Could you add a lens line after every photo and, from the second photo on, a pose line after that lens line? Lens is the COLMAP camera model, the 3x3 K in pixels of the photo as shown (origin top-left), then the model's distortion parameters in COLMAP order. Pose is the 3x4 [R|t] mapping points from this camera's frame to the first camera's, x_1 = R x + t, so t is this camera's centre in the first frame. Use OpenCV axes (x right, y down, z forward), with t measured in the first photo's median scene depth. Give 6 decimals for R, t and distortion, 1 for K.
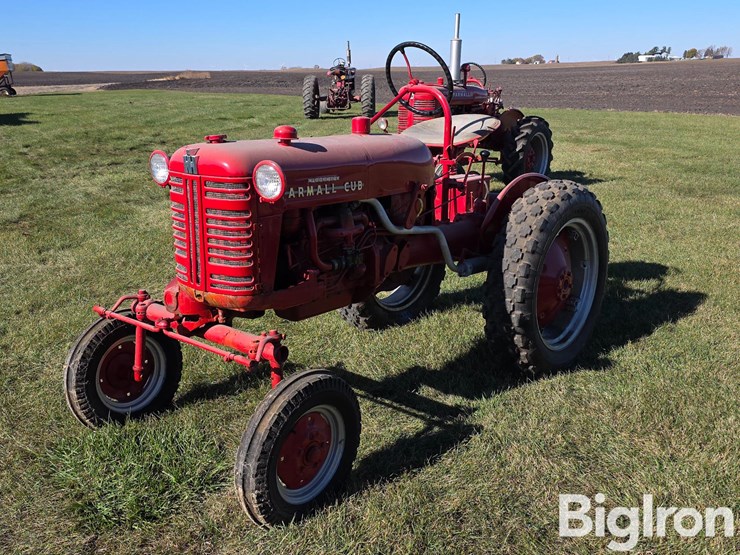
lens RADIAL K [[666.5, 0, 403.2], [0, 666.5, 261.1], [0, 0, 1]] dist [0.078316, -0.103877]
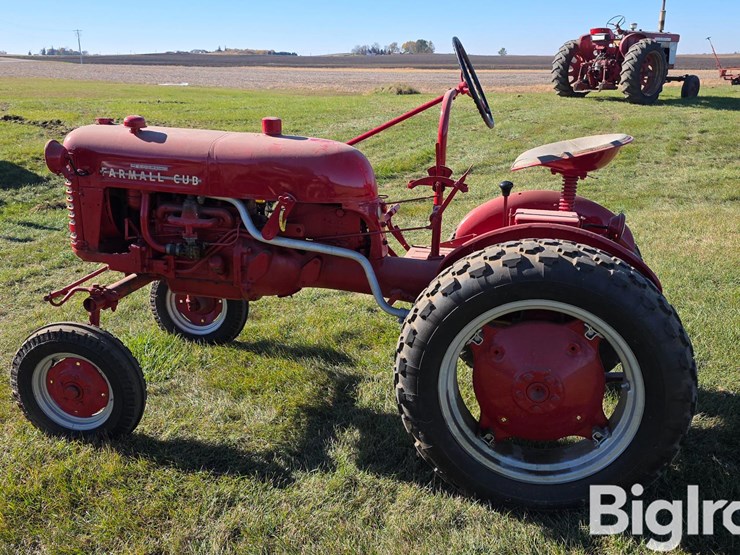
lens RADIAL K [[704.4, 0, 370.1], [0, 704.4, 291.3], [0, 0, 1]] dist [0.052849, -0.023678]
pose [[0.476467, 0.288392, -0.830547, 1.047657], [-0.232248, 0.952401, 0.197468, -0.238109], [0.847962, 0.098805, 0.520766, 0.720780]]
